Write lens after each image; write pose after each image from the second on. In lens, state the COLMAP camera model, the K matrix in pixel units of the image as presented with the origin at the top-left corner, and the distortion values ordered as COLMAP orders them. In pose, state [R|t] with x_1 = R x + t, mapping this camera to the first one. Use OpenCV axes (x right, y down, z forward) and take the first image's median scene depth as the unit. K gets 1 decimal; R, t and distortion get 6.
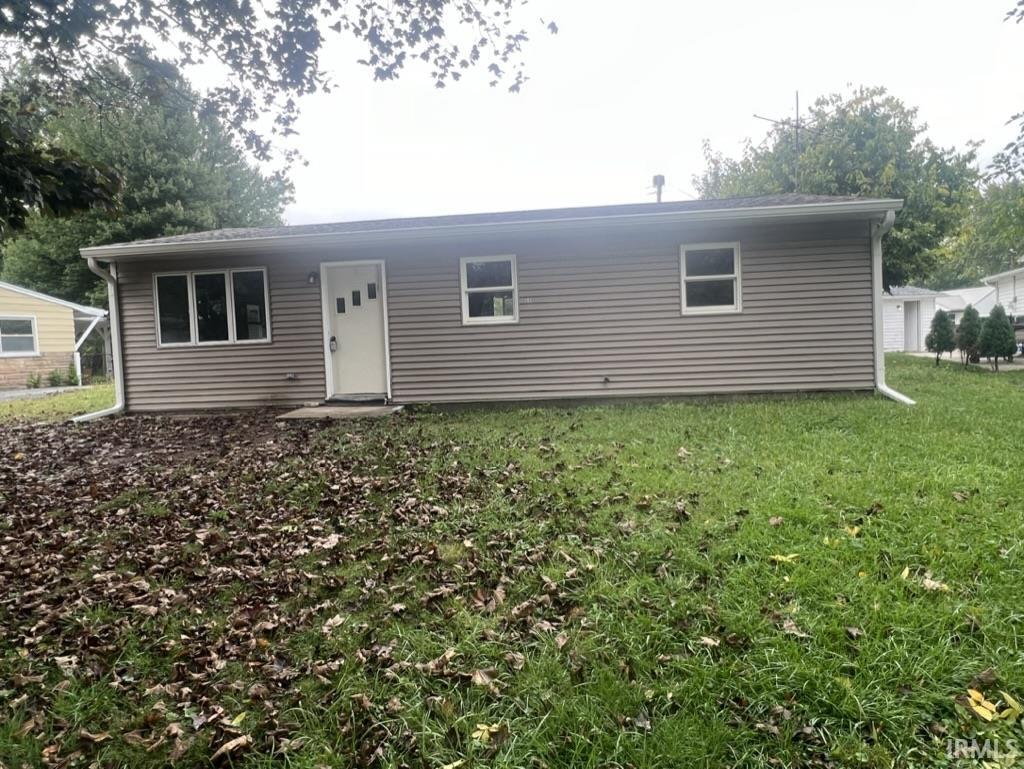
lens RADIAL K [[629.8, 0, 512.0], [0, 629.8, 384.5], [0, 0, 1]] dist [0.002388, 0.000945]
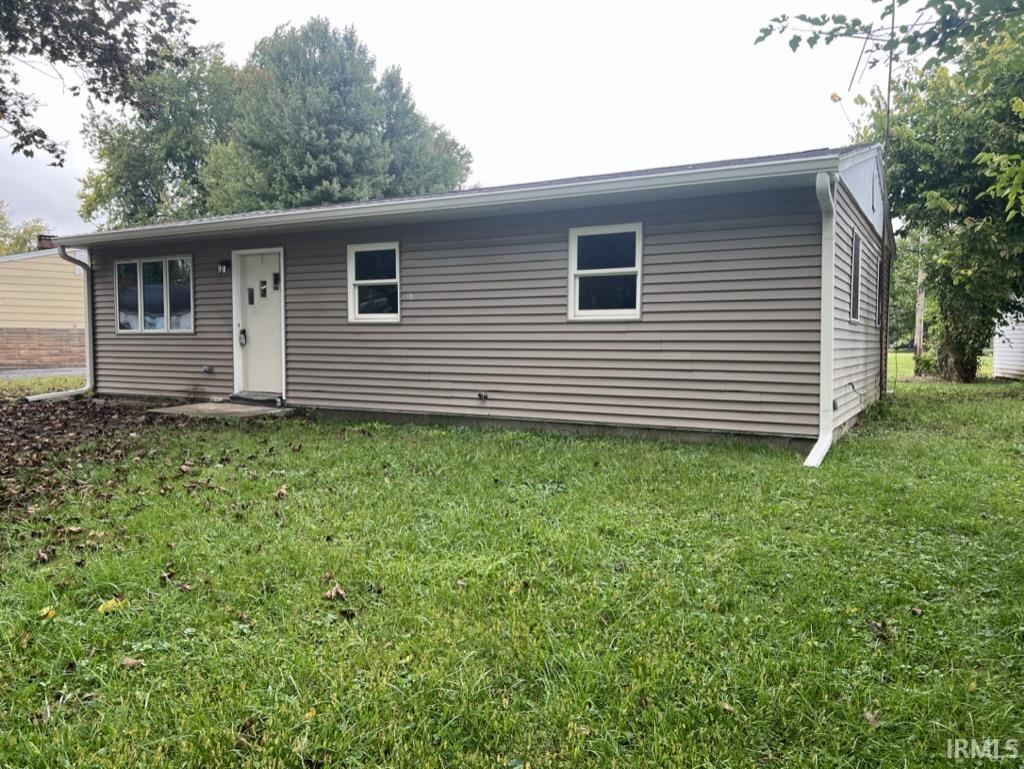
lens RADIAL K [[776.6, 0, 512.0], [0, 776.6, 384.5], [0, 0, 1]] dist [0.005717, 0.000400]
pose [[0.918396, 0.067302, -0.389896, 0.546405], [-0.068366, 0.997598, 0.011166, -0.034761], [0.389710, 0.016401, 0.920791, 0.091884]]
